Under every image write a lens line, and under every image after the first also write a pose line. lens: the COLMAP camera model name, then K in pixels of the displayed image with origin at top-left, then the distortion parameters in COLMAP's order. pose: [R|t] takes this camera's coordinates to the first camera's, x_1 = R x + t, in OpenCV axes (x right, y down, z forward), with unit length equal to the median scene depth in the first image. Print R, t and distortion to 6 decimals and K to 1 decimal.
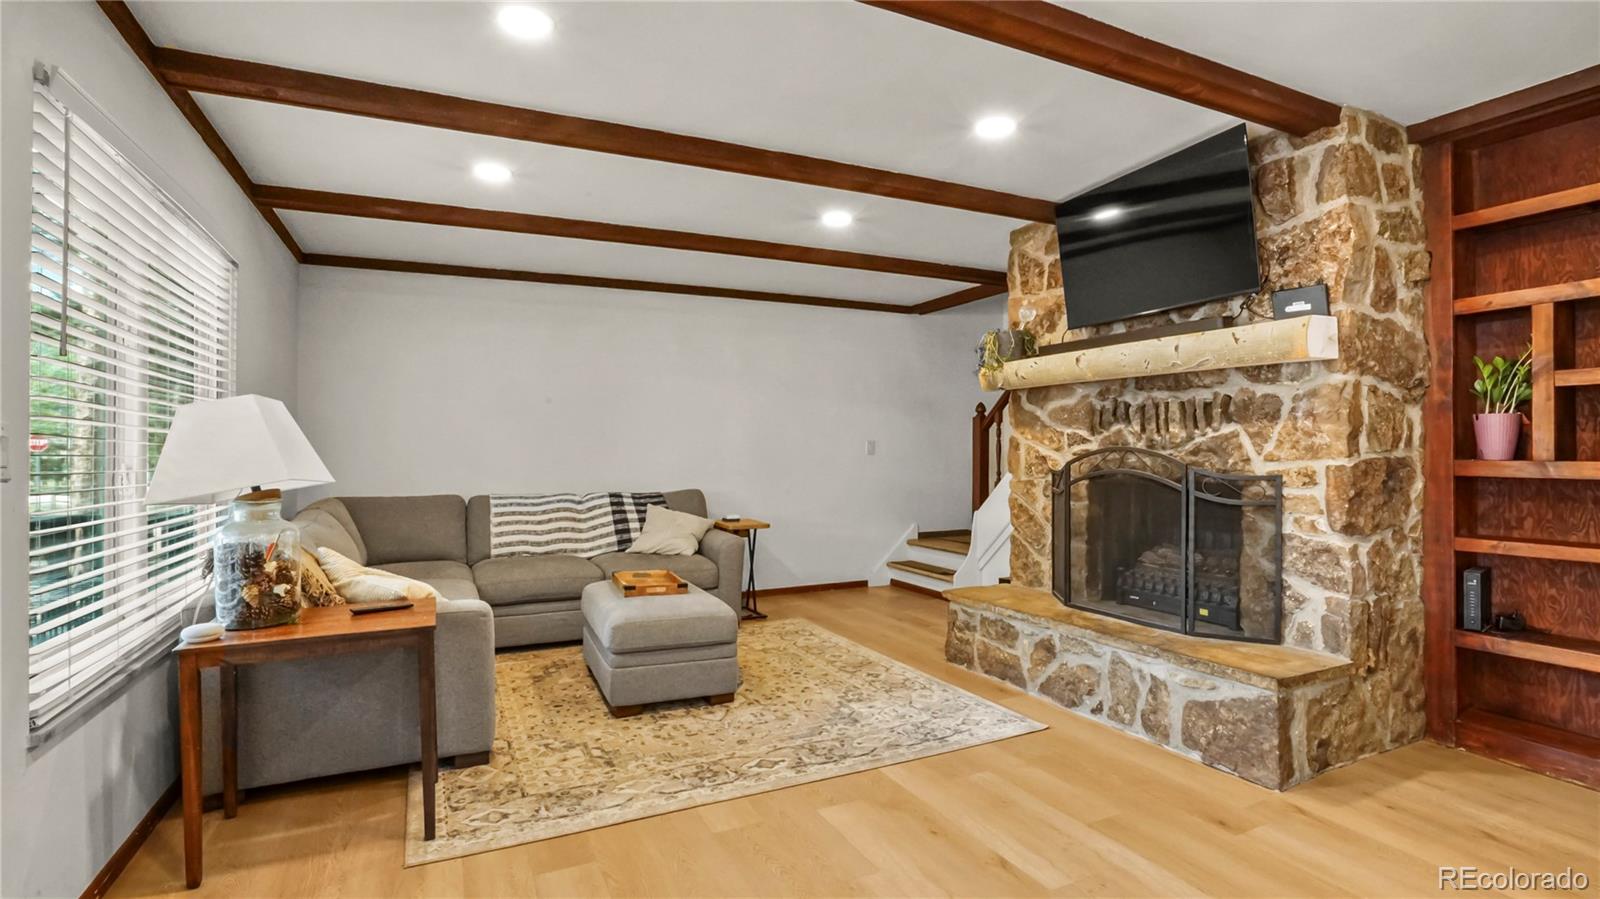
lens RADIAL K [[762.3, 0, 804.6], [0, 762.3, 440.6], [0, 0, 1]] dist [-0.028956, 0.008867]
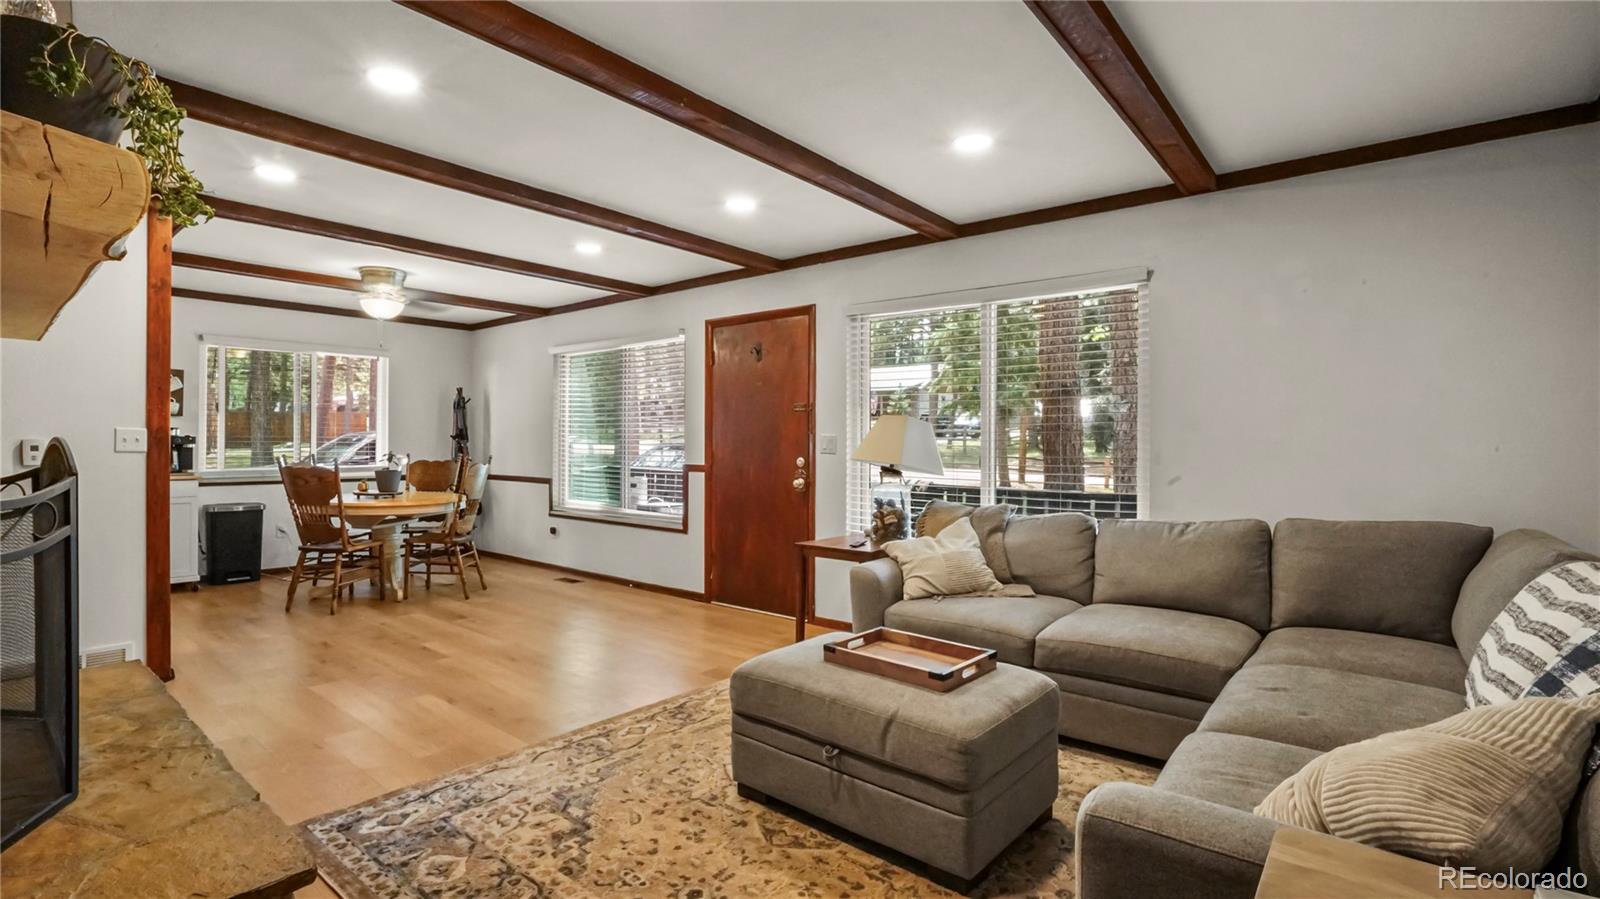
lens RADIAL K [[762.3, 0, 793.5], [0, 762.3, 444.7], [0, 0, 1]] dist [-0.028956, 0.008867]
pose [[-0.915101, 0.002432, -0.403217, 0.157763], [0.006553, 0.999939, -0.008840, 0.020356], [0.403171, -0.010732, -0.915062, 1.804492]]
